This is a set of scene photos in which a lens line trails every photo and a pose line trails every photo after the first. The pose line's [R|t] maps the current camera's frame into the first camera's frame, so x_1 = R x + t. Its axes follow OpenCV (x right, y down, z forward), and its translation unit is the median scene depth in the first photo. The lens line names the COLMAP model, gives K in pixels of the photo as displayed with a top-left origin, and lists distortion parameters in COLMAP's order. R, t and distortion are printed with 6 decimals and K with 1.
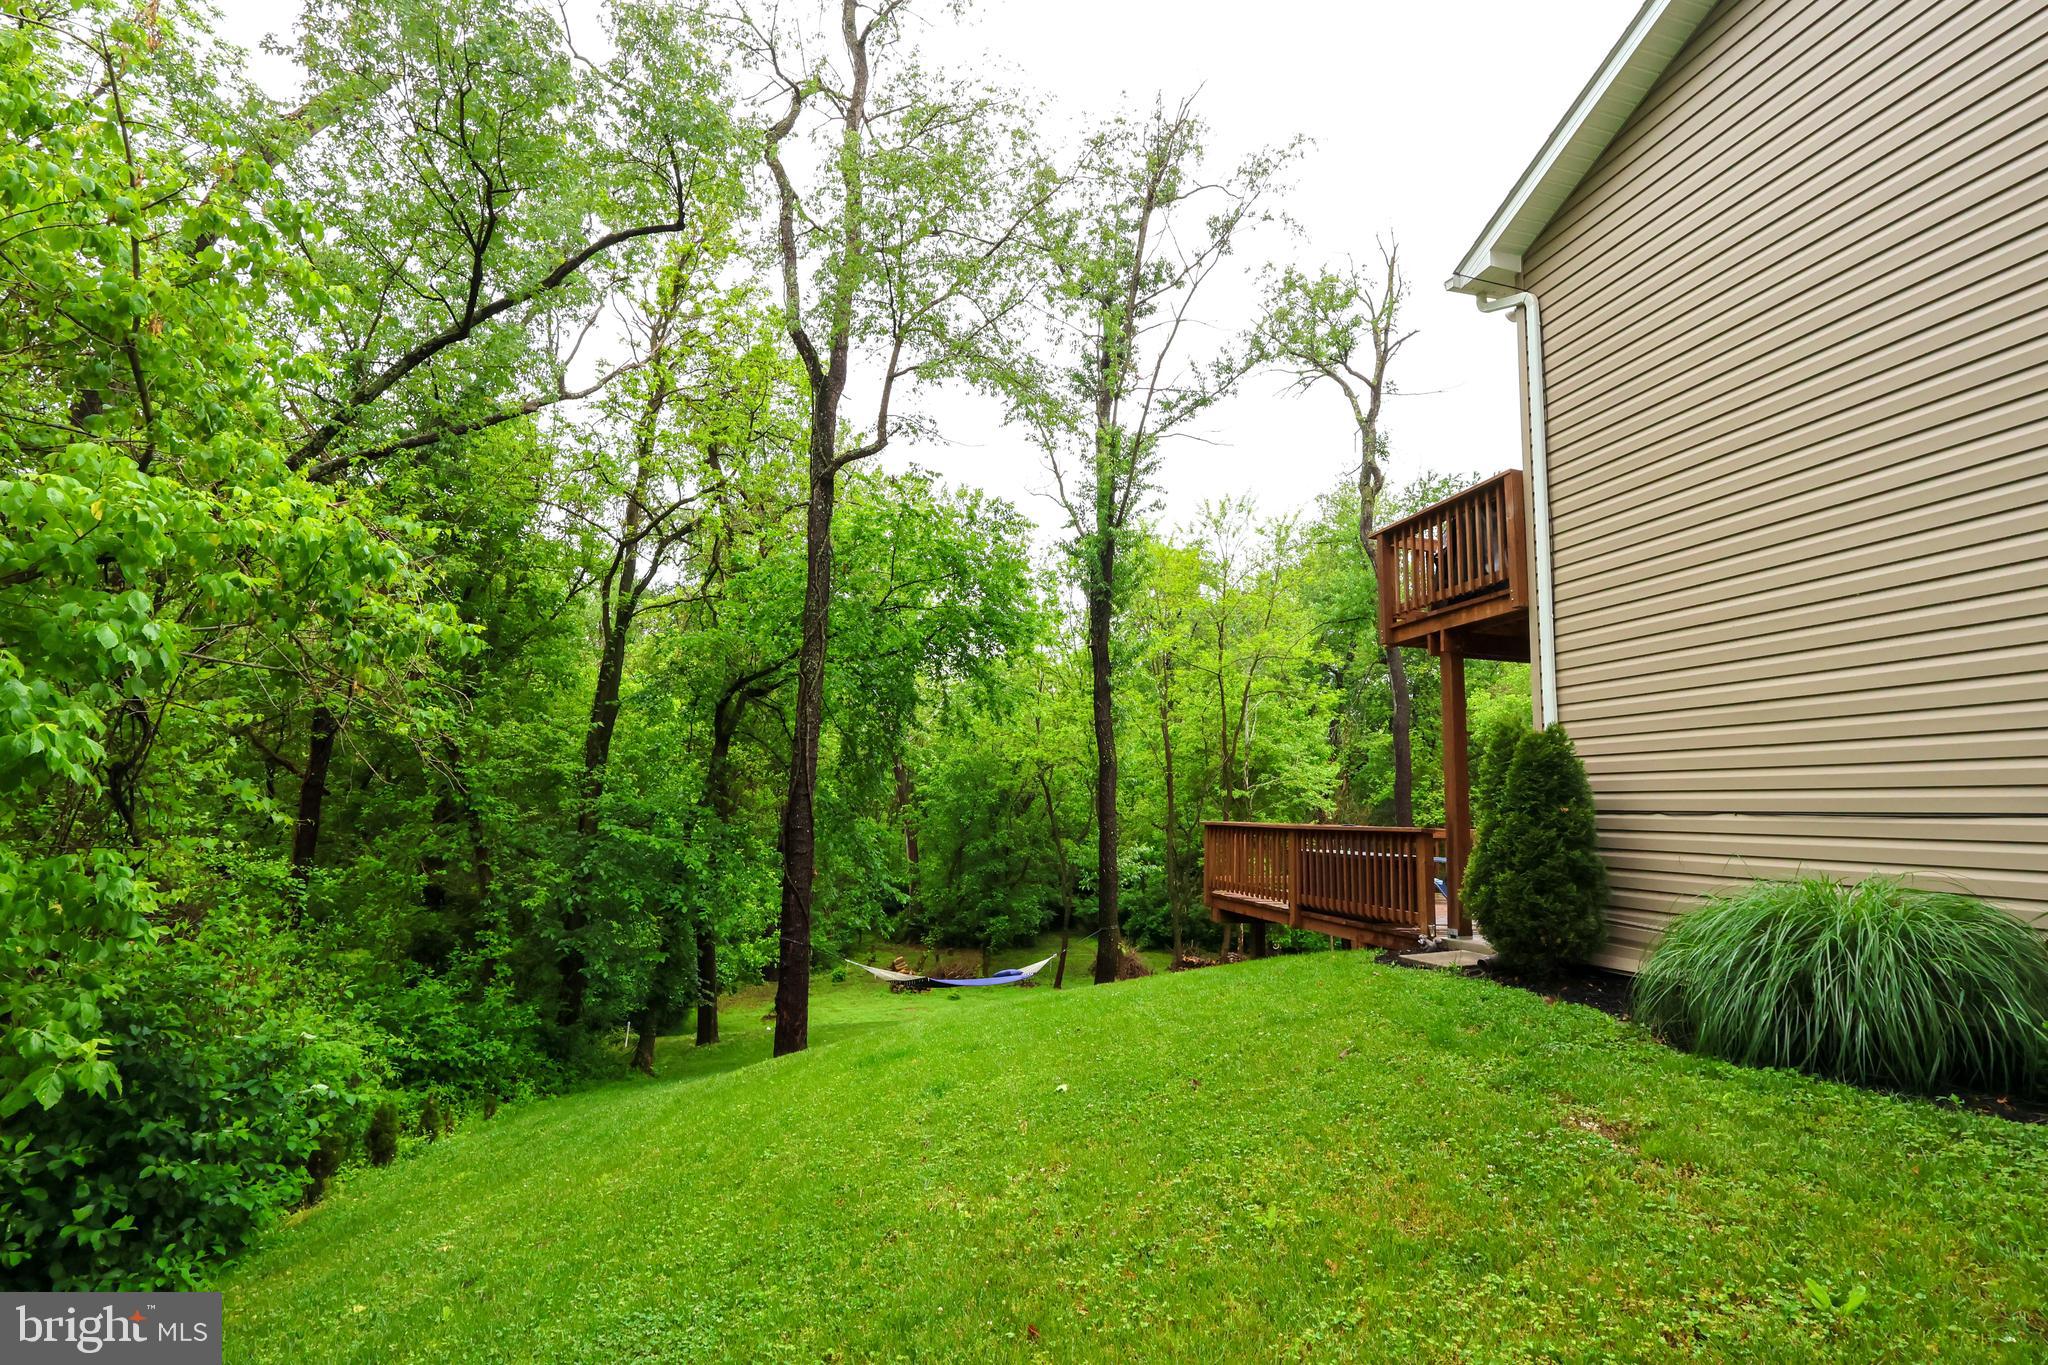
lens RADIAL K [[947.0, 0, 1017.3], [0, 947.0, 682.9], [0, 0, 1]] dist [0.001291, 0.000525]
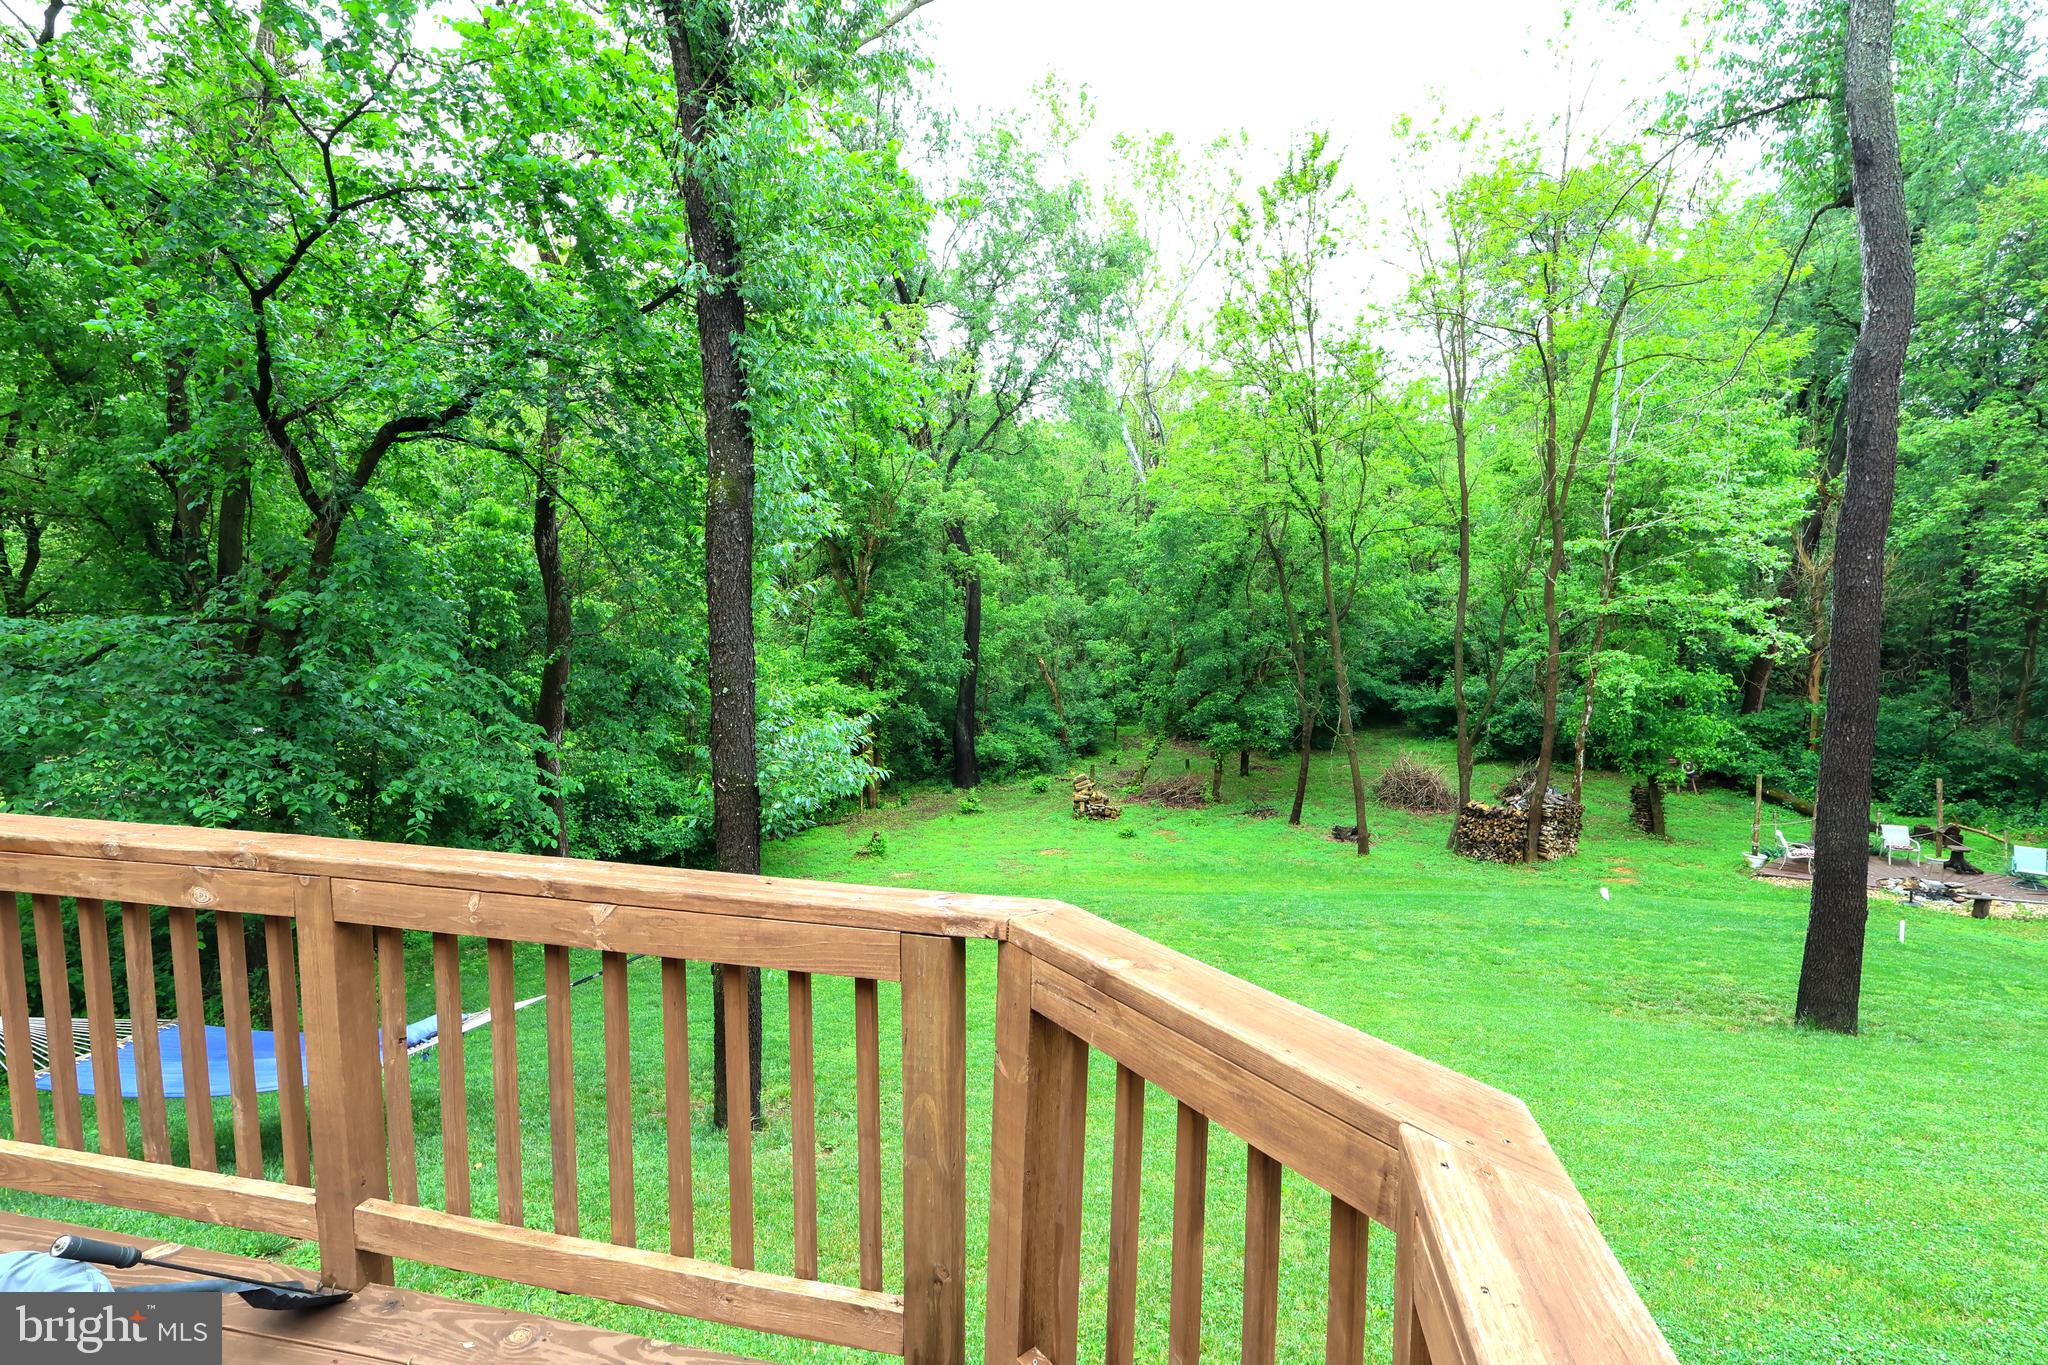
lens RADIAL K [[940.2, 0, 1022.4], [0, 940.2, 689.4], [0, 0, 1]] dist [0.003350, 0.000128]
pose [[0.907269, 0.010235, -0.420427, 0.146139], [0.095550, 0.968543, 0.229773, 0.031035], [0.409553, -0.248637, 0.877750, 0.277914]]
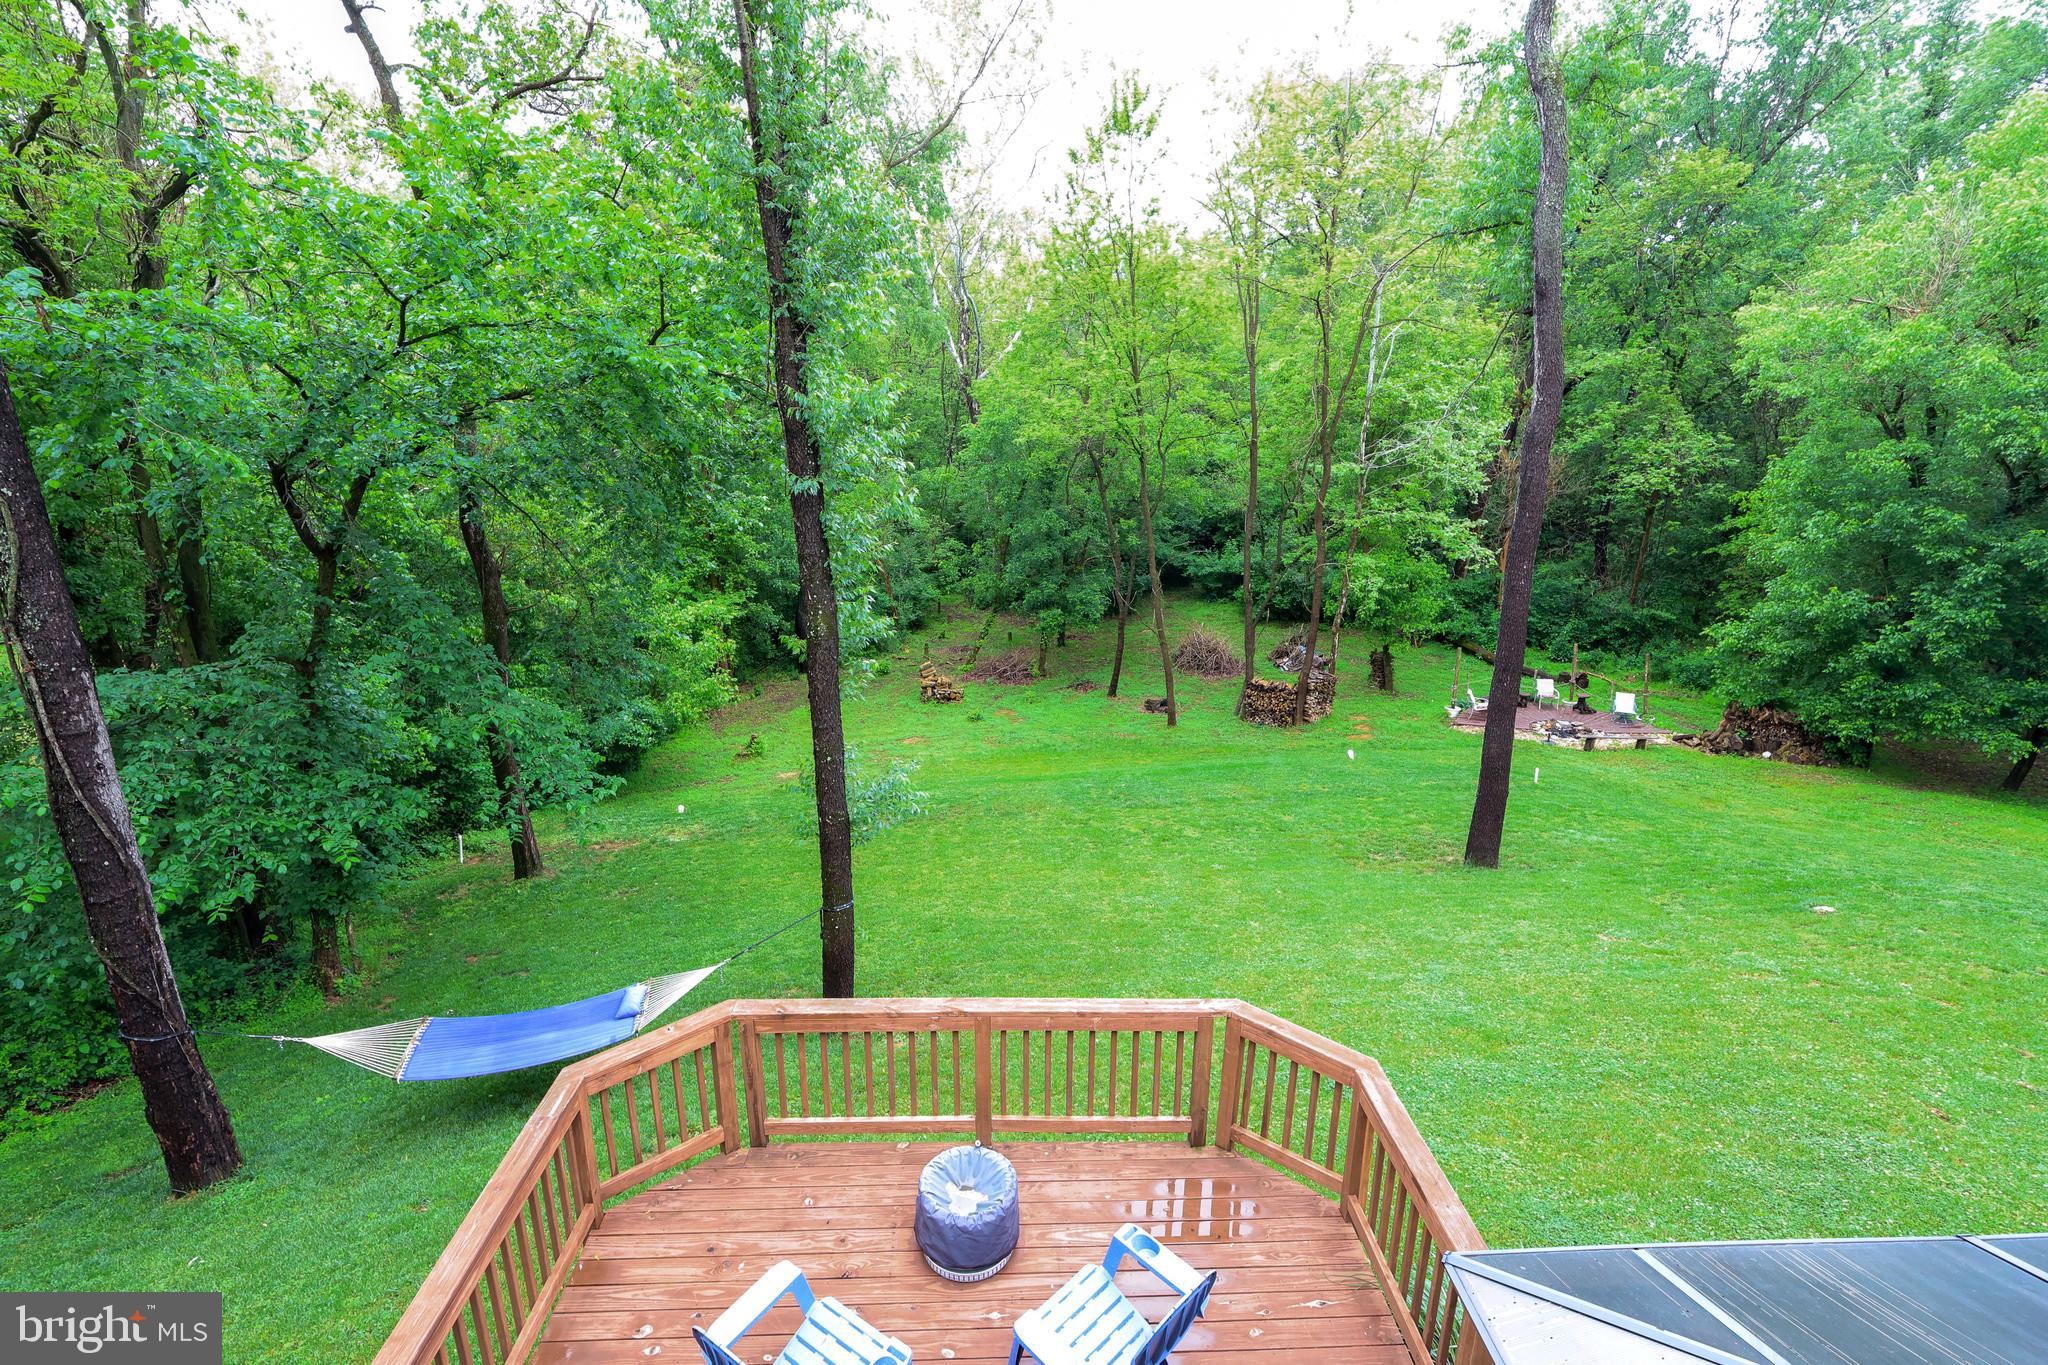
lens RADIAL K [[947.0, 0, 1017.3], [0, 947.0, 682.9], [0, 0, 1]] dist [0.001291, 0.000525]
pose [[0.977877, 0.025574, -0.207612, 0.127418], [0.063561, 0.909245, 0.411380, -0.045295], [0.199291, -0.415475, 0.887504, 0.208293]]
